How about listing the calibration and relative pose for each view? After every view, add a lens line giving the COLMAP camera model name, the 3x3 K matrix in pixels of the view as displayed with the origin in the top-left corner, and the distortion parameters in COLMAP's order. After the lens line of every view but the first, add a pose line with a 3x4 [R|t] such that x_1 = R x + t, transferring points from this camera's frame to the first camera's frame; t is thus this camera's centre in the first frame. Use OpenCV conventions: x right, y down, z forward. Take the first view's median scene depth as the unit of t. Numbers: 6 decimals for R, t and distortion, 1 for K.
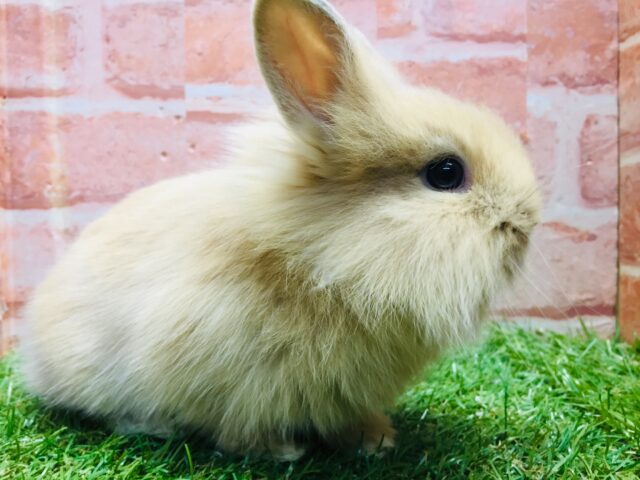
lens RADIAL K [[558.1, 0, 318.7], [0, 558.1, 242.5], [0, 0, 1]] dist [0.060484, -0.116847]
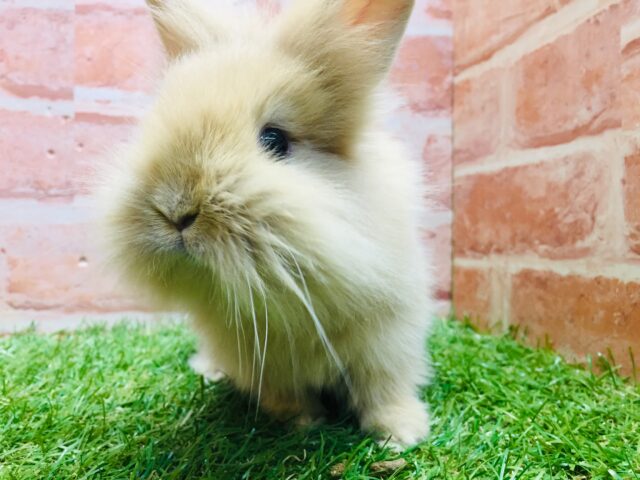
lens RADIAL K [[558.1, 0, 317.1], [0, 558.1, 241.6], [0, 0, 1]] dist [0.060484, -0.116847]
pose [[0.976297, 0.006461, 0.216337, -0.019363], [-0.001618, 0.999744, -0.022556, 0.032682], [-0.216427, 0.021671, 0.976058, -0.125818]]
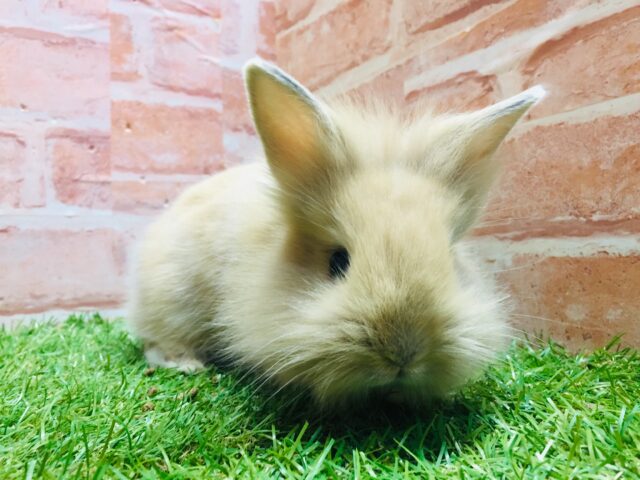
lens RADIAL K [[558.1, 0, 315.5], [0, 558.1, 239.7], [0, 0, 1]] dist [0.060484, -0.116847]
pose [[0.842511, -0.003098, 0.538670, -0.190330], [0.041701, 0.997358, -0.059486, 0.088785], [-0.537063, 0.072581, 0.840414, -0.282810]]
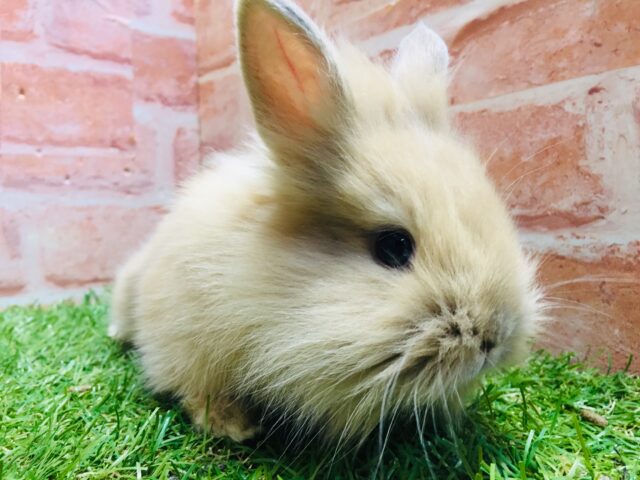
lens RADIAL K [[558.1, 0, 315.6], [0, 558.1, 241.4], [0, 0, 1]] dist [0.060484, -0.116847]
pose [[0.780045, -0.024707, 0.625235, -0.113874], [0.031529, 0.999503, 0.000160, 0.057803], [-0.624928, 0.019588, 0.780436, -0.252811]]
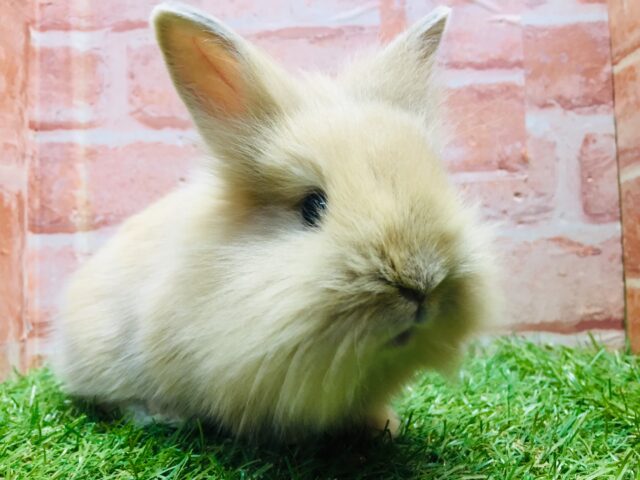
lens RADIAL K [[558.1, 0, 316.0], [0, 558.1, 243.4], [0, 0, 1]] dist [0.060484, -0.116847]
pose [[0.999216, -0.013161, -0.037352, 0.015555], [0.009778, 0.995953, -0.089344, 0.062162], [0.038376, 0.088909, 0.995300, -0.037084]]
